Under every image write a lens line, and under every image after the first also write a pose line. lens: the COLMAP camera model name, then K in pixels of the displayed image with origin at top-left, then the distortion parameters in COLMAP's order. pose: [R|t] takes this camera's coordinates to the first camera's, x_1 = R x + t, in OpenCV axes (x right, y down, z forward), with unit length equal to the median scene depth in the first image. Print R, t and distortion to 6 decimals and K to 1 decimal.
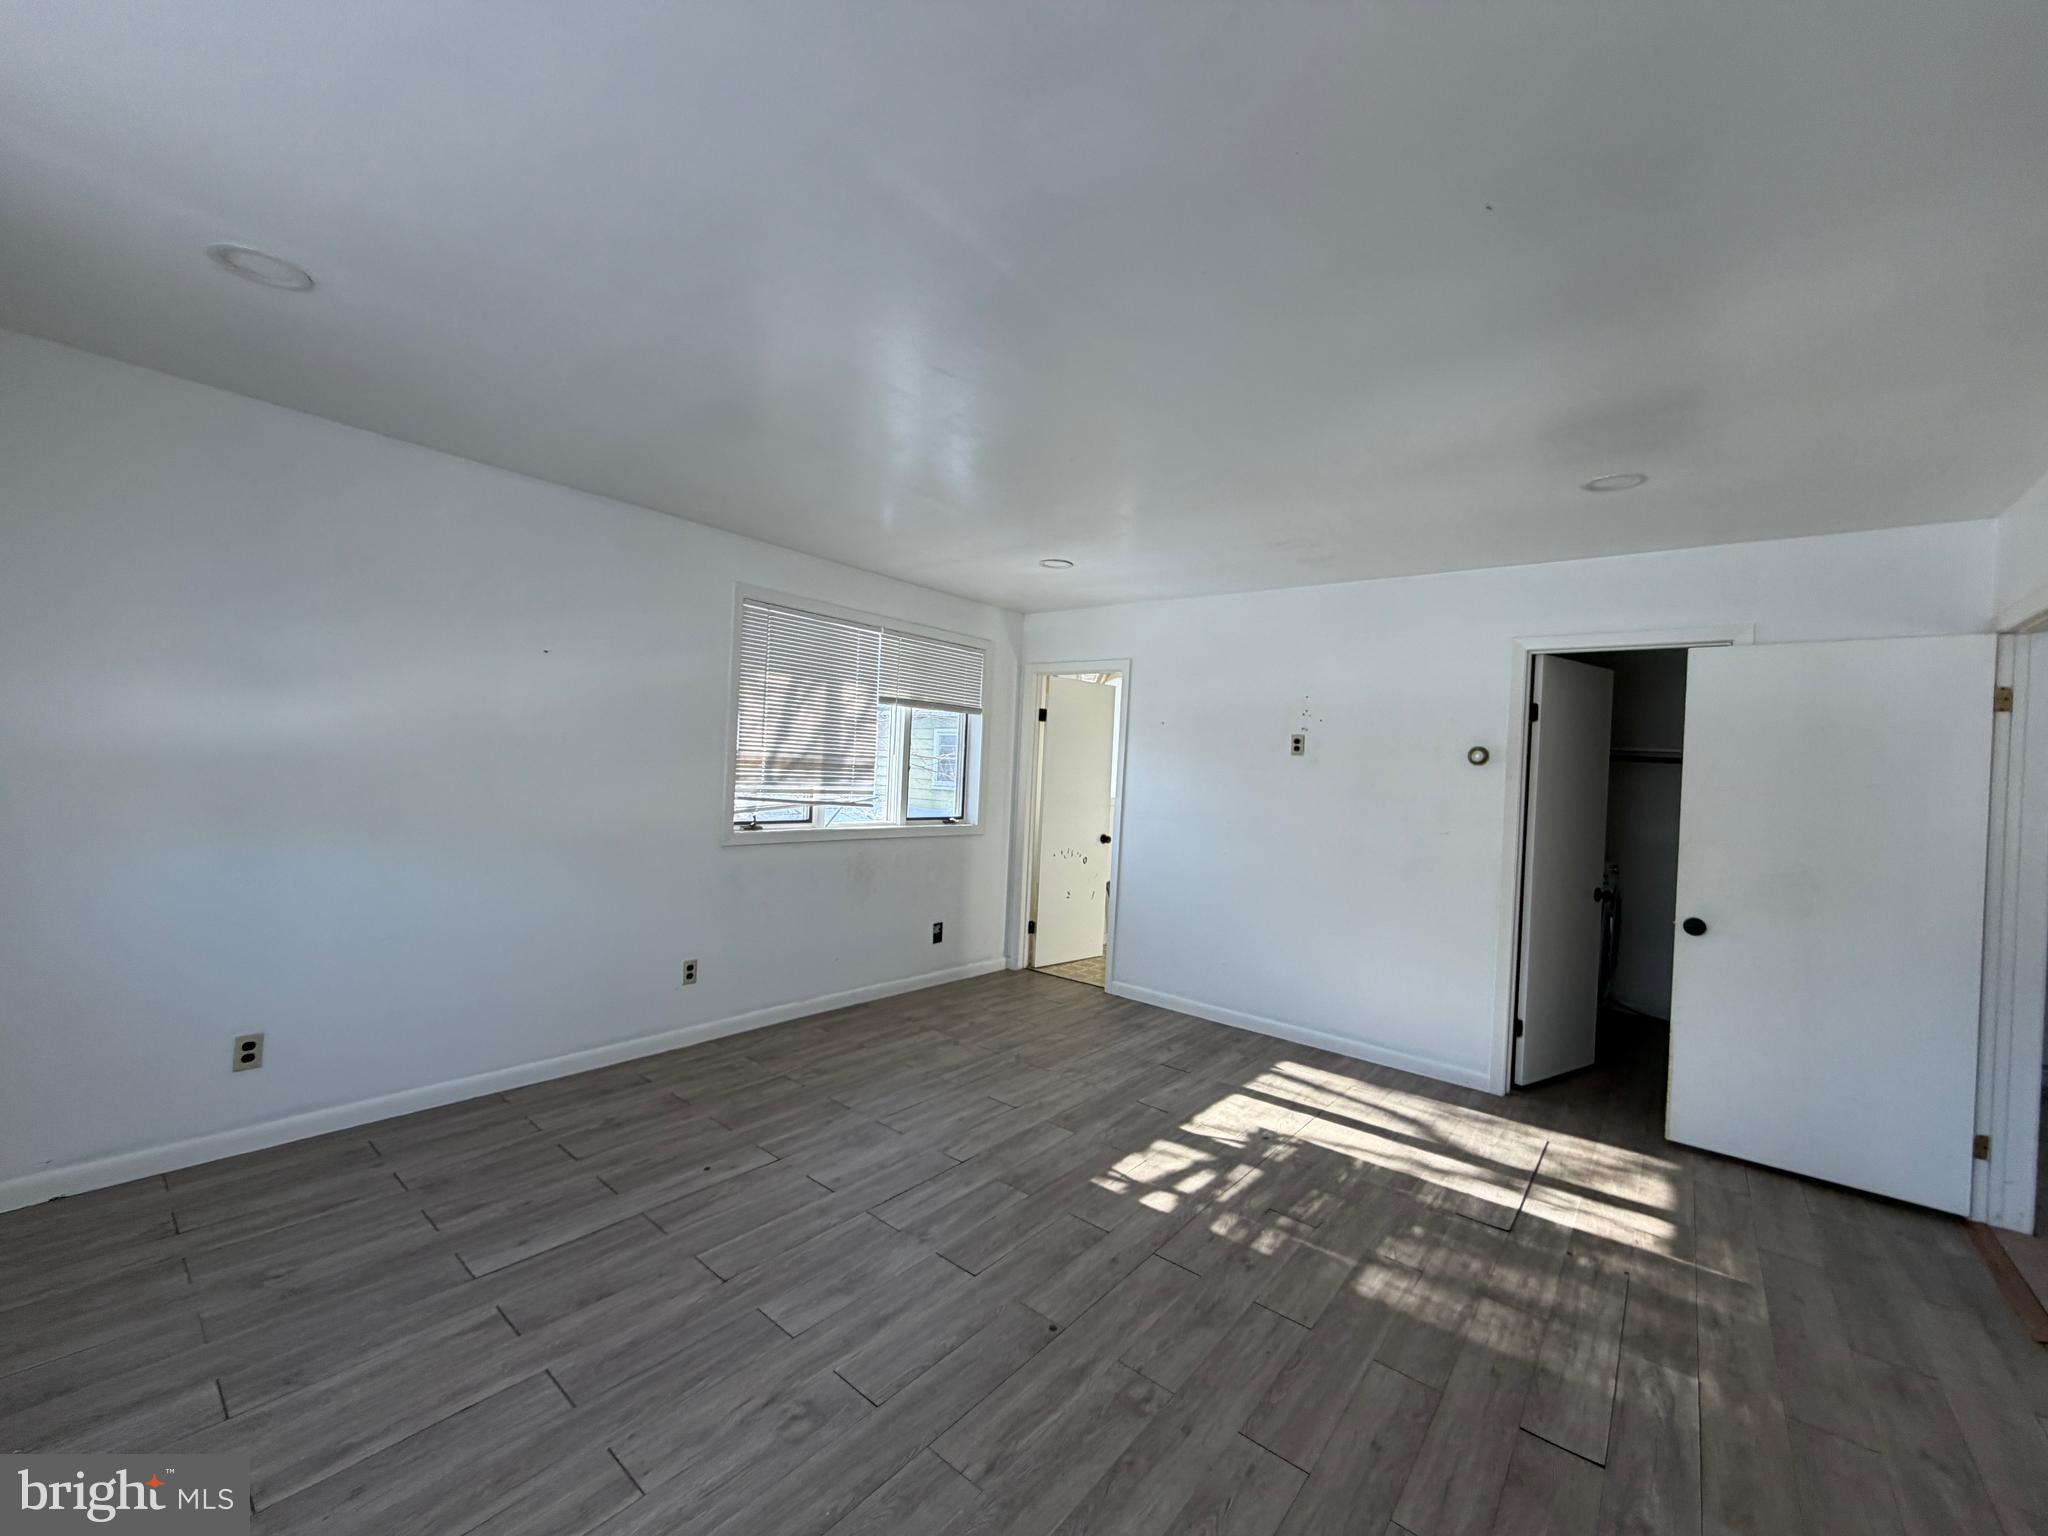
lens RADIAL K [[812.1, 0, 1019.6], [0, 812.1, 768.0], [0, 0, 1]] dist [0.000433, 0.000677]
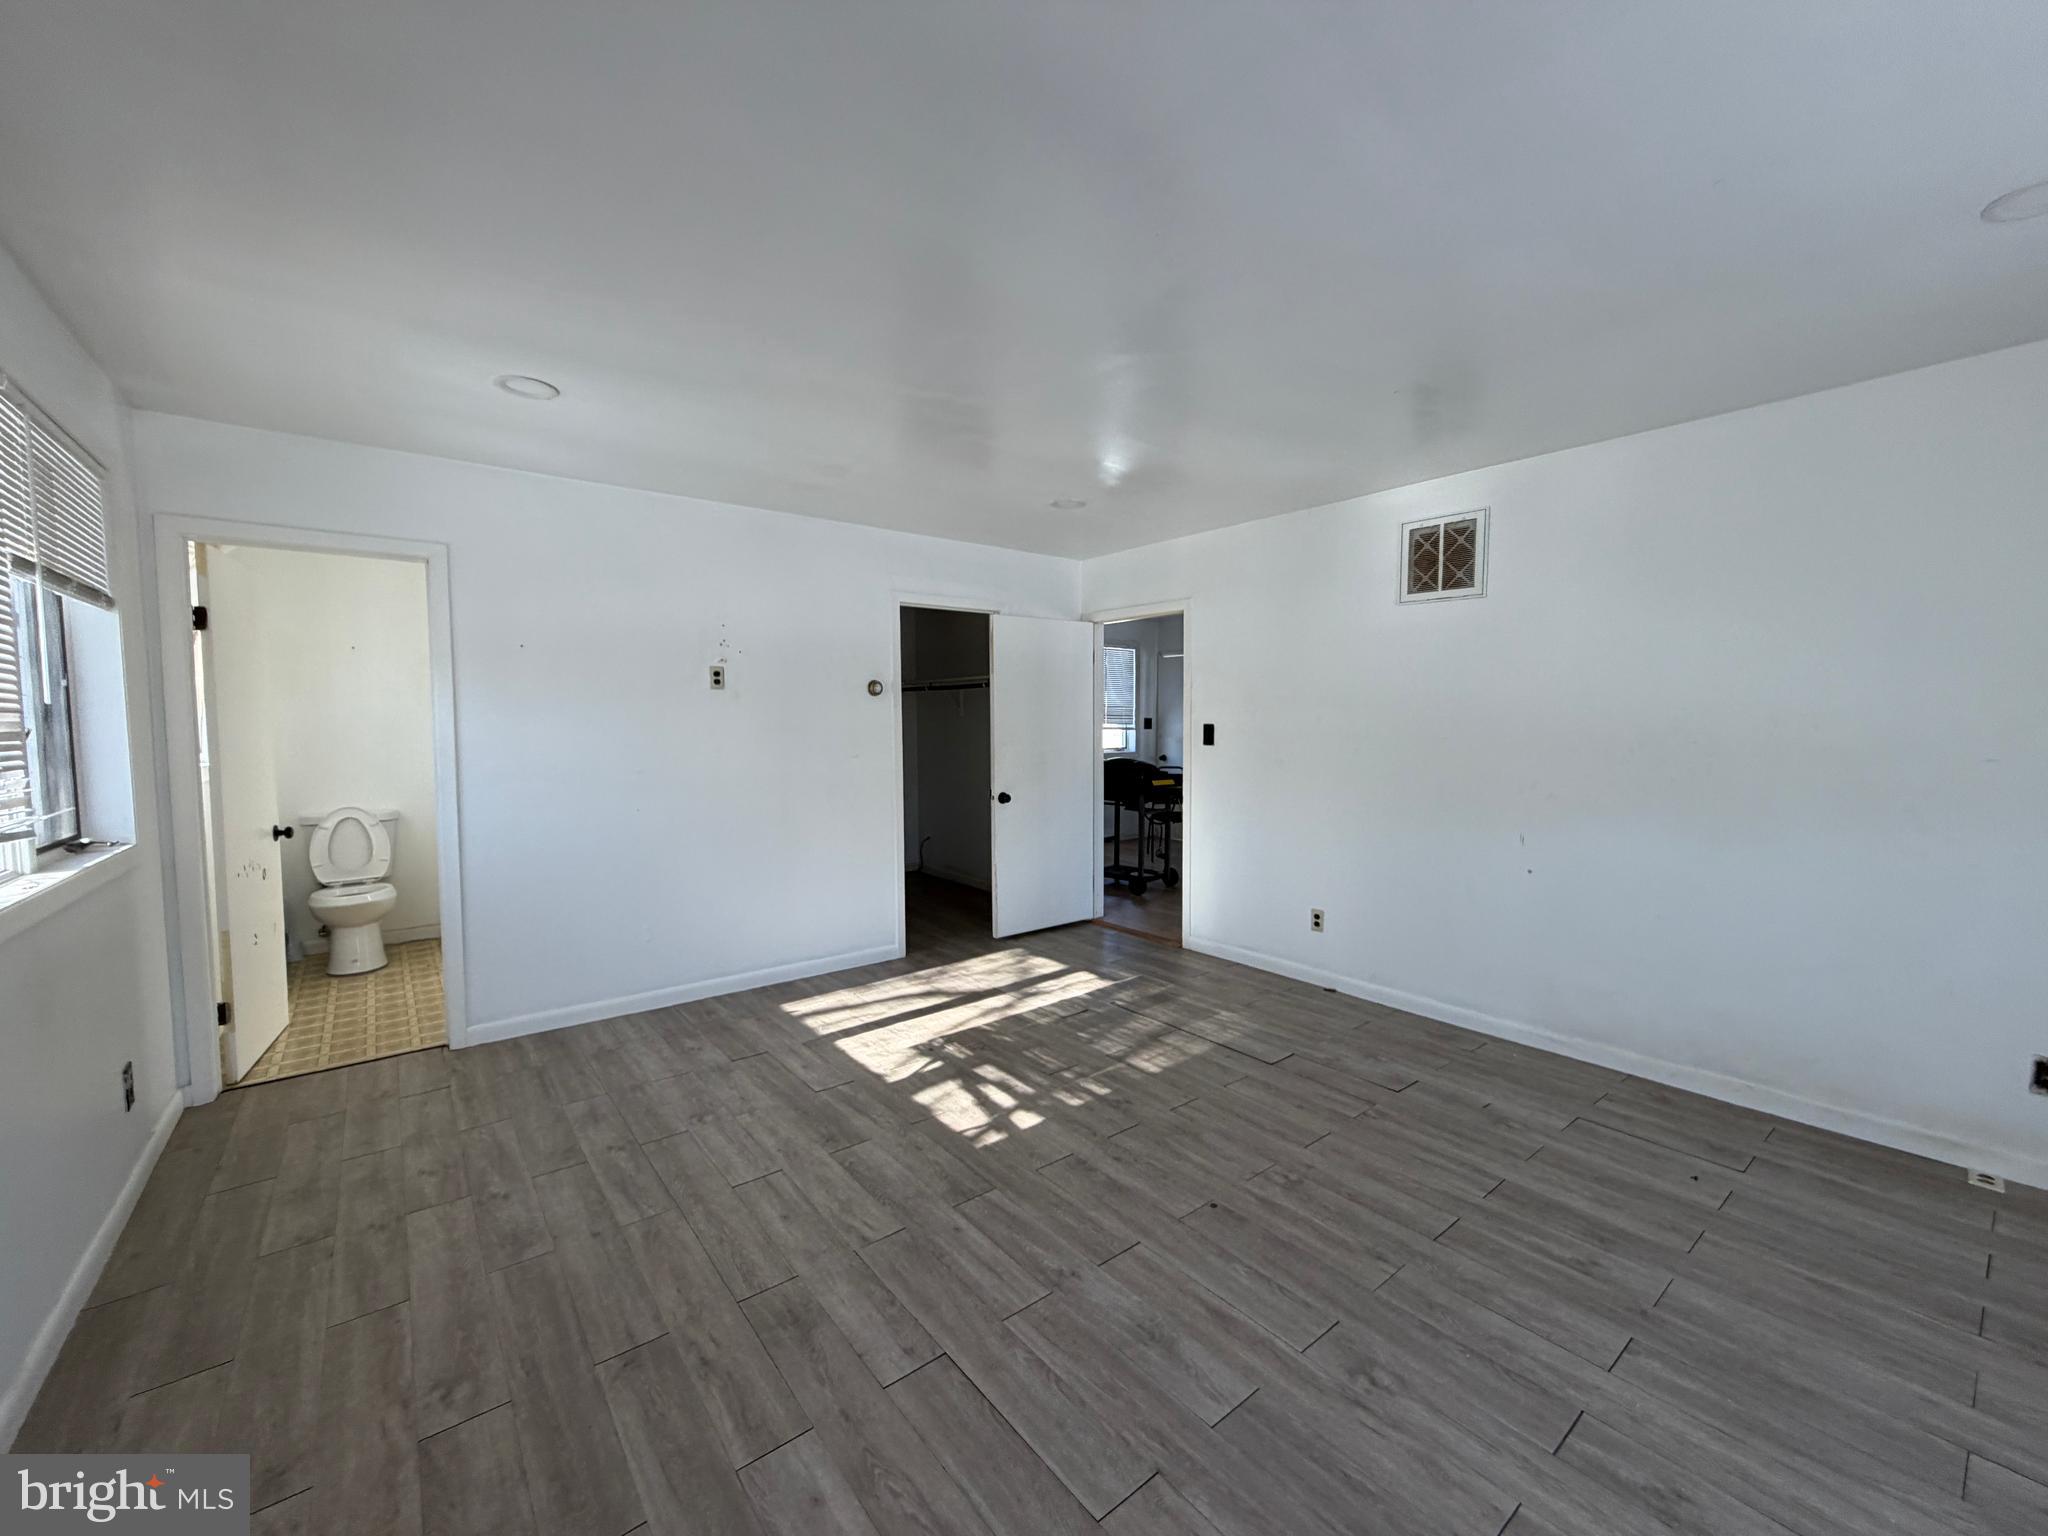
lens RADIAL K [[812.1, 0, 1019.6], [0, 812.1, 768.0], [0, 0, 1]] dist [0.000433, 0.000677]
pose [[0.220409, -0.109913, 0.969195, -0.676997], [0.017593, 0.993917, 0.108716, -0.029522], [-0.975249, -0.006911, 0.221002, 0.656964]]
